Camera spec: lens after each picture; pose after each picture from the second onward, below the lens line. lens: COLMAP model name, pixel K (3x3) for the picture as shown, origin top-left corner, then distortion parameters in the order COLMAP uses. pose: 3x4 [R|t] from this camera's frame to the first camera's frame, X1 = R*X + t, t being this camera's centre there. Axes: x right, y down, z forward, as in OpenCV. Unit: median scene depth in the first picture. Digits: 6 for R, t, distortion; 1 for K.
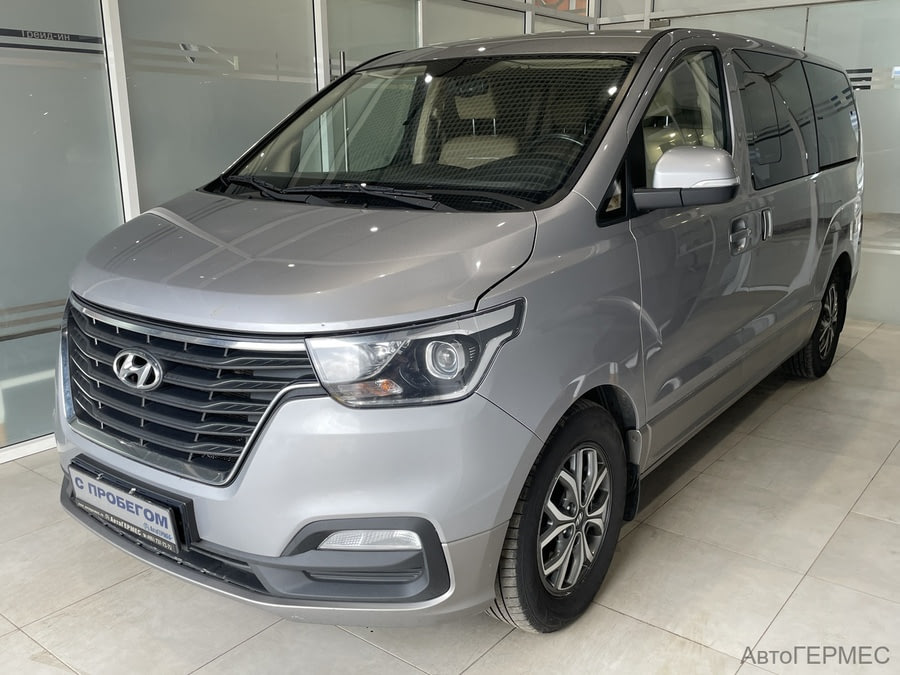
lens RADIAL K [[819.8, 0, 449.3], [0, 819.8, 344.9], [0, 0, 1]] dist [0.016237, 0.000000]
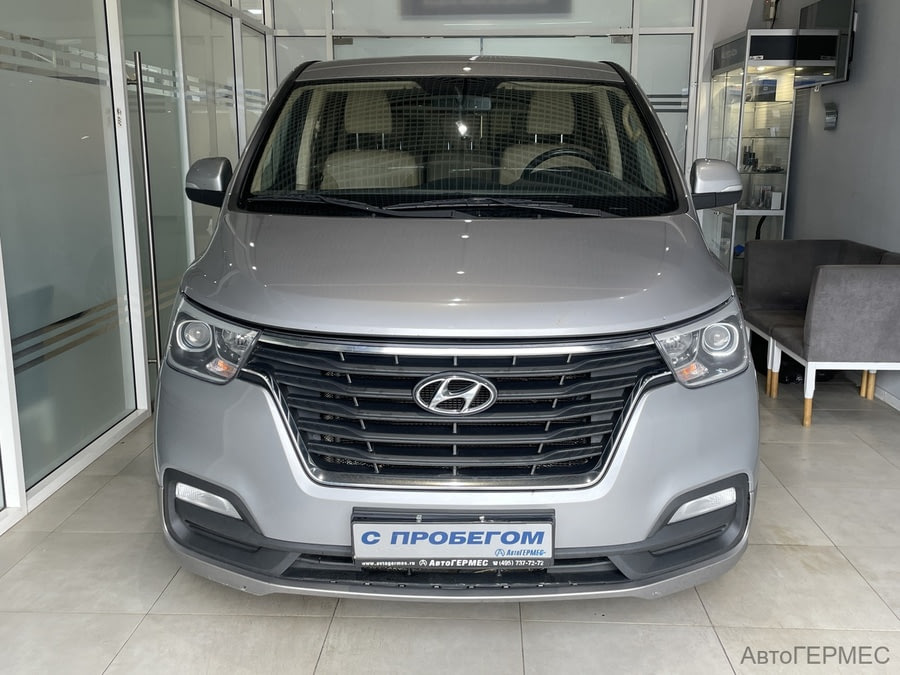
lens RADIAL K [[876.8, 0, 451.5], [0, 876.8, 331.7], [0, 0, 1]] dist [0.039185, 0.000000]
pose [[0.819164, -0.113855, 0.562145, -0.956135], [0.138376, 0.990379, -0.001054, -0.041963], [-0.556617, 0.078650, 0.827038, 0.155994]]
